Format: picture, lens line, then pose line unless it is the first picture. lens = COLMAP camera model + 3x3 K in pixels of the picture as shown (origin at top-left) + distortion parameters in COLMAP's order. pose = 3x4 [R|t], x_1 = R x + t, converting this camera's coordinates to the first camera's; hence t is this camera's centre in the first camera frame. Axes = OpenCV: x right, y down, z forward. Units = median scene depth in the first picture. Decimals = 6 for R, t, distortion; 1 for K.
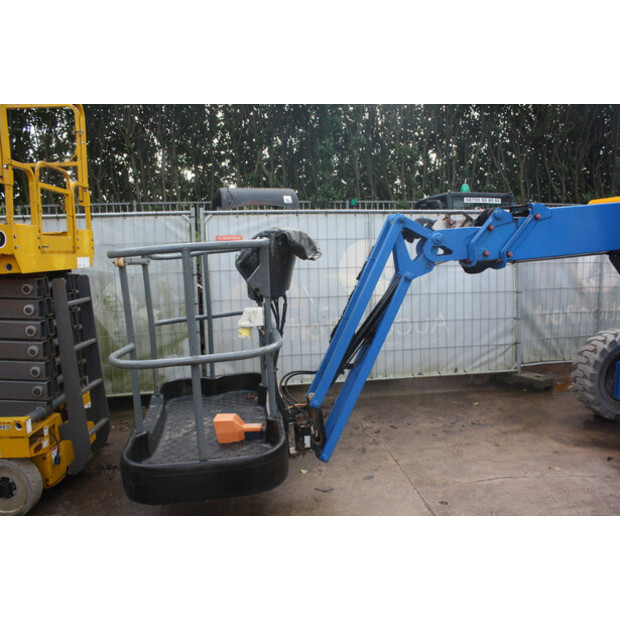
lens RADIAL K [[520.6, 0, 311.4], [0, 520.6, 314.4], [0, 0, 1]] dist [-0.161808, 0.141482]
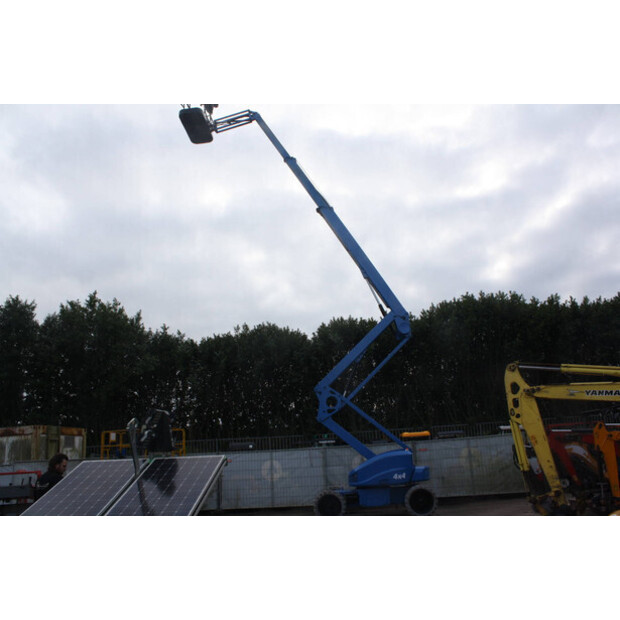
lens RADIAL K [[520.6, 0, 309.6], [0, 520.6, 311.1], [0, 0, 1]] dist [-0.161808, 0.141482]
pose [[0.971372, -0.099736, -0.215614, 1.233624], [0.009083, 0.922533, -0.385812, 0.252902], [0.237390, 0.372809, 0.897028, -2.315875]]
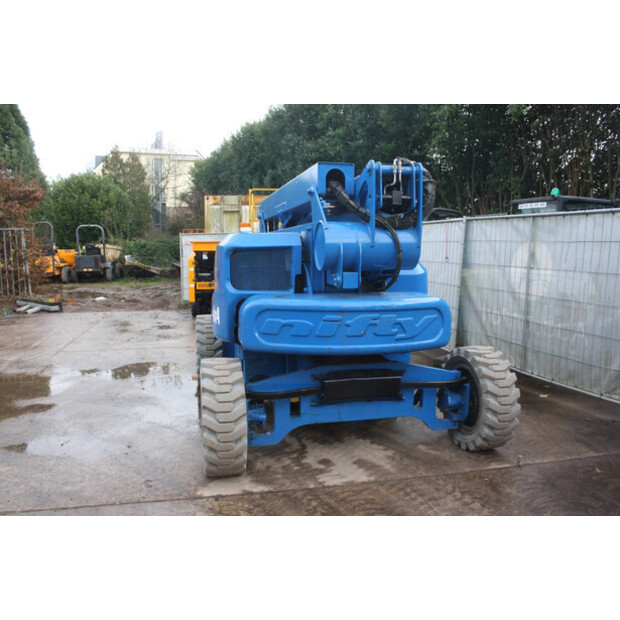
lens RADIAL K [[520.6, 0, 310.2], [0, 520.6, 320.0], [0, 0, 1]] dist [-0.161808, 0.141482]
pose [[0.086746, 0.159038, -0.983454, 1.870694], [-0.132385, 0.980261, 0.146844, -0.117507], [0.987395, 0.117457, 0.106088, 0.647466]]
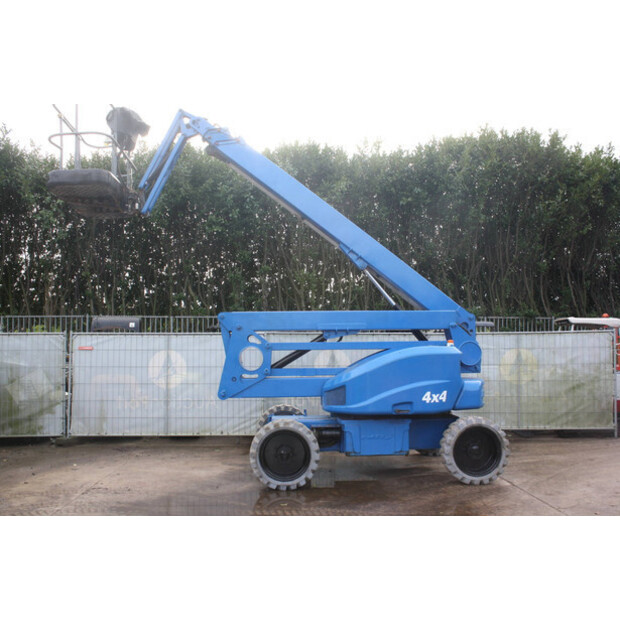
lens RADIAL K [[573.3, 0, 314.3], [0, 573.3, 312.5], [0, 0, 1]] dist [-0.095570, 0.000000]
pose [[0.996833, 0.005584, -0.079332, 0.831280], [-0.020795, 0.981129, -0.192234, 0.092129], [0.076761, 0.193275, 0.978137, -0.904685]]
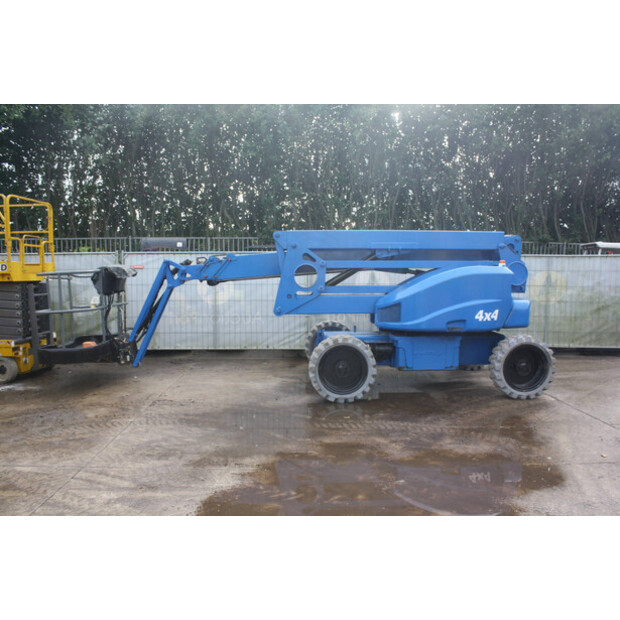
lens RADIAL K [[520.6, 0, 311.2], [0, 520.6, 312.6], [0, 0, 1]] dist [-0.161808, 0.141482]
pose [[0.994590, 0.026264, -0.100504, 0.699070], [-0.031194, 0.998370, -0.047800, 0.088938], [0.099085, 0.050676, 0.993788, -0.801038]]
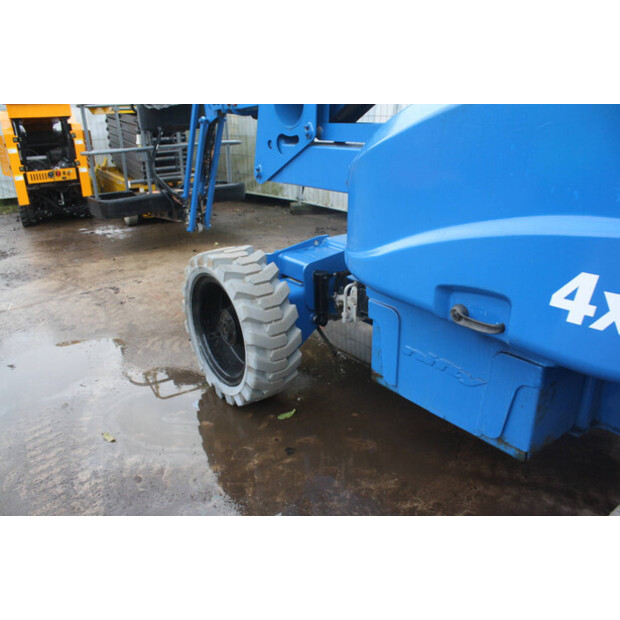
lens RADIAL K [[520.6, 0, 310.1], [0, 520.6, 309.6], [0, 0, 1]] dist [-0.161808, 0.141482]
pose [[0.493990, 0.331004, -0.803996, 1.145624], [-0.098705, 0.940071, 0.326380, -0.045913], [0.863847, -0.081870, 0.497058, 0.328343]]
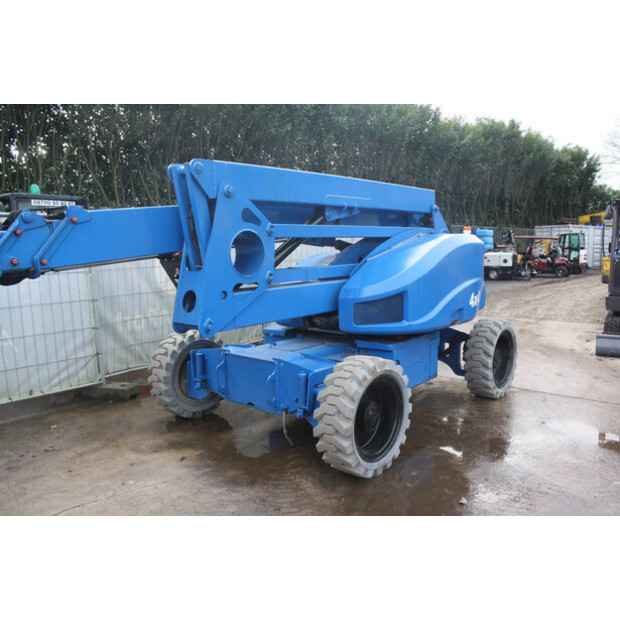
lens RADIAL K [[520.6, 0, 309.0], [0, 520.6, 316.3], [0, 0, 1]] dist [-0.161808, 0.141482]
pose [[0.756230, -0.082766, 0.649050, 0.109649], [0.087560, 0.995846, 0.024969, -0.003195], [-0.648421, 0.037949, 0.760335, 0.021687]]
